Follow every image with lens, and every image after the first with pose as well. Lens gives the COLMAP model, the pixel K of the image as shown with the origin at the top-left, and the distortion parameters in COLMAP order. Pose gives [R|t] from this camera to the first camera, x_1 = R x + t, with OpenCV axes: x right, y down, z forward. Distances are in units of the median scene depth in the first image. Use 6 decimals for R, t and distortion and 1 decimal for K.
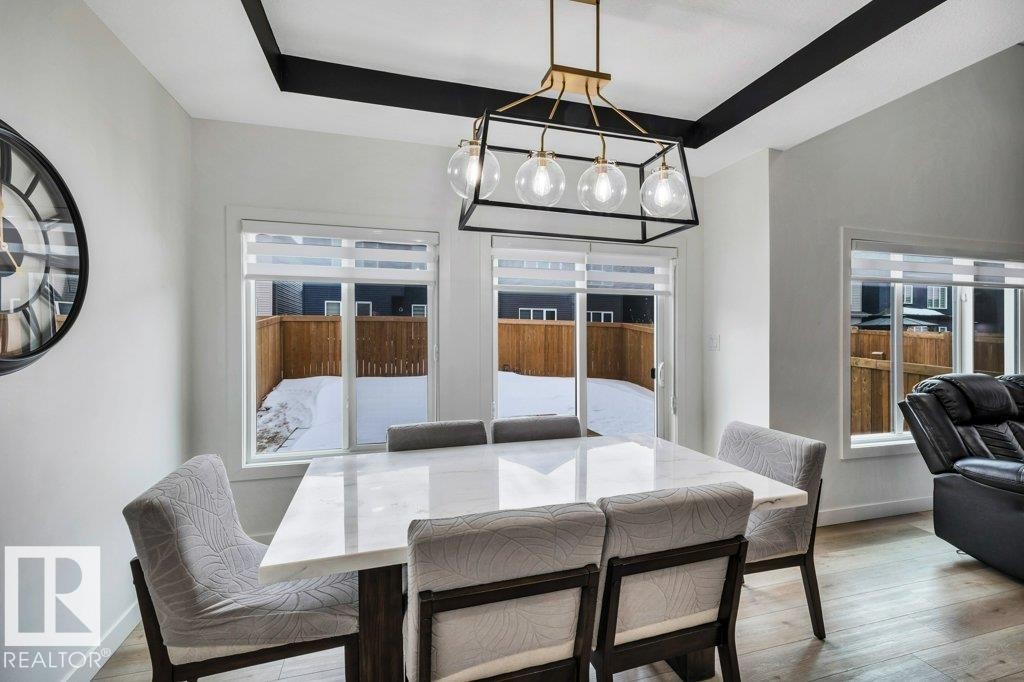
lens RADIAL K [[436.7, 0, 513.9], [0, 436.7, 337.8], [0, 0, 1]] dist [-0.001198, -0.000090]
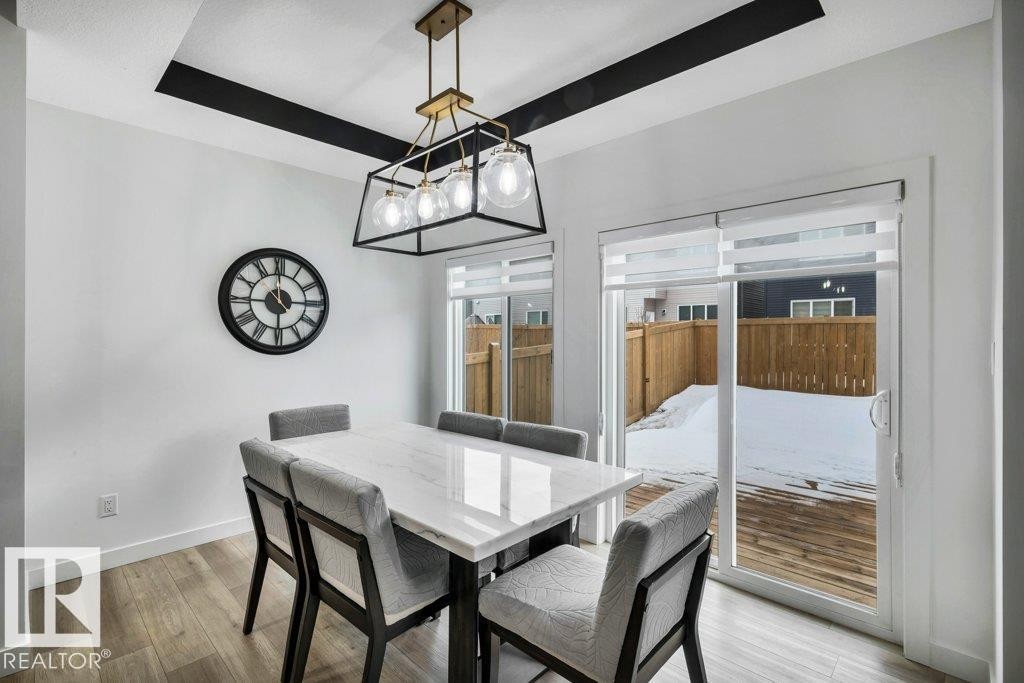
lens RADIAL K [[483.8, 0, 513.1], [0, 483.8, 332.7], [0, 0, 1]] dist [-0.001113, -0.000082]
pose [[0.510294, -0.010546, -0.859936, 0.676228], [-0.008624, 0.999812, -0.017379, -0.000871], [0.859957, 0.016284, 0.510107, 0.289032]]
